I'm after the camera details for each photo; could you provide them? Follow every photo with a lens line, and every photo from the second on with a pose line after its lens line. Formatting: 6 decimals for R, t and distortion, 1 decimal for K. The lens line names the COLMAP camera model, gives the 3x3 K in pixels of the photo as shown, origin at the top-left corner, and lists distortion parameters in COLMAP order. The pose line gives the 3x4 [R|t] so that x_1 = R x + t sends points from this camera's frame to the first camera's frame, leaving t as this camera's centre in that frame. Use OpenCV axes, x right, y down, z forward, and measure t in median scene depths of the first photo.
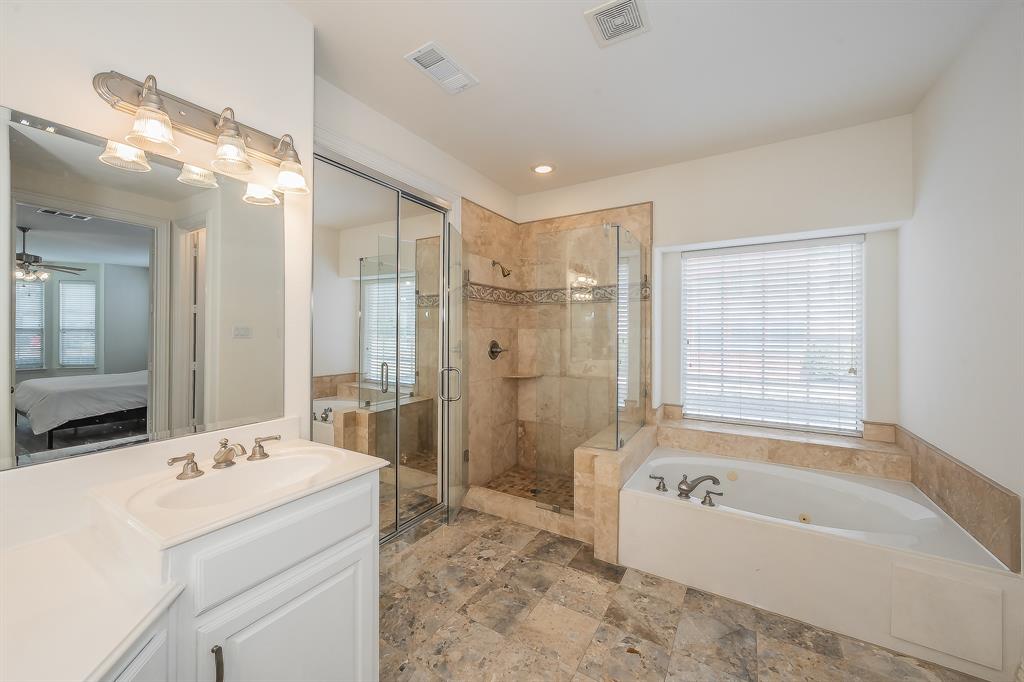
lens RADIAL K [[388.6, 0, 513.5], [0, 388.6, 329.7], [0, 0, 1]] dist [-0.000660, -0.000019]
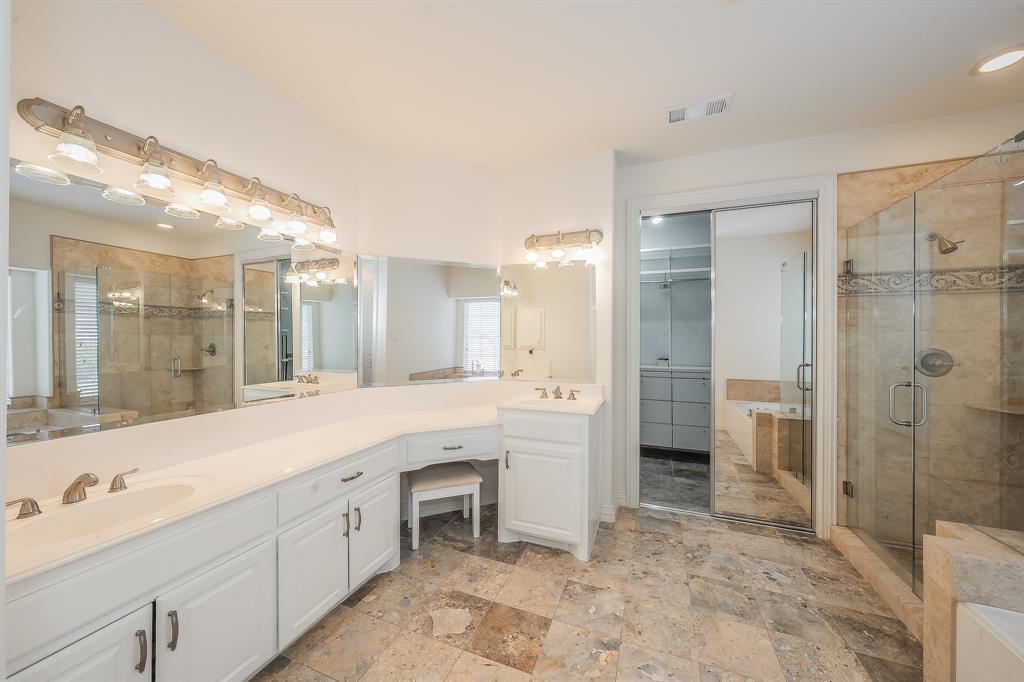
lens RADIAL K [[370.8, 0, 510.6], [0, 370.8, 338.8], [0, 0, 1]] dist [-0.000827, -0.000005]
pose [[0.159328, -0.000788, -0.987225, 0.678855], [0.001125, 0.999999, -0.000616, 0.013404], [0.987225, -0.001012, 0.159329, 0.228183]]
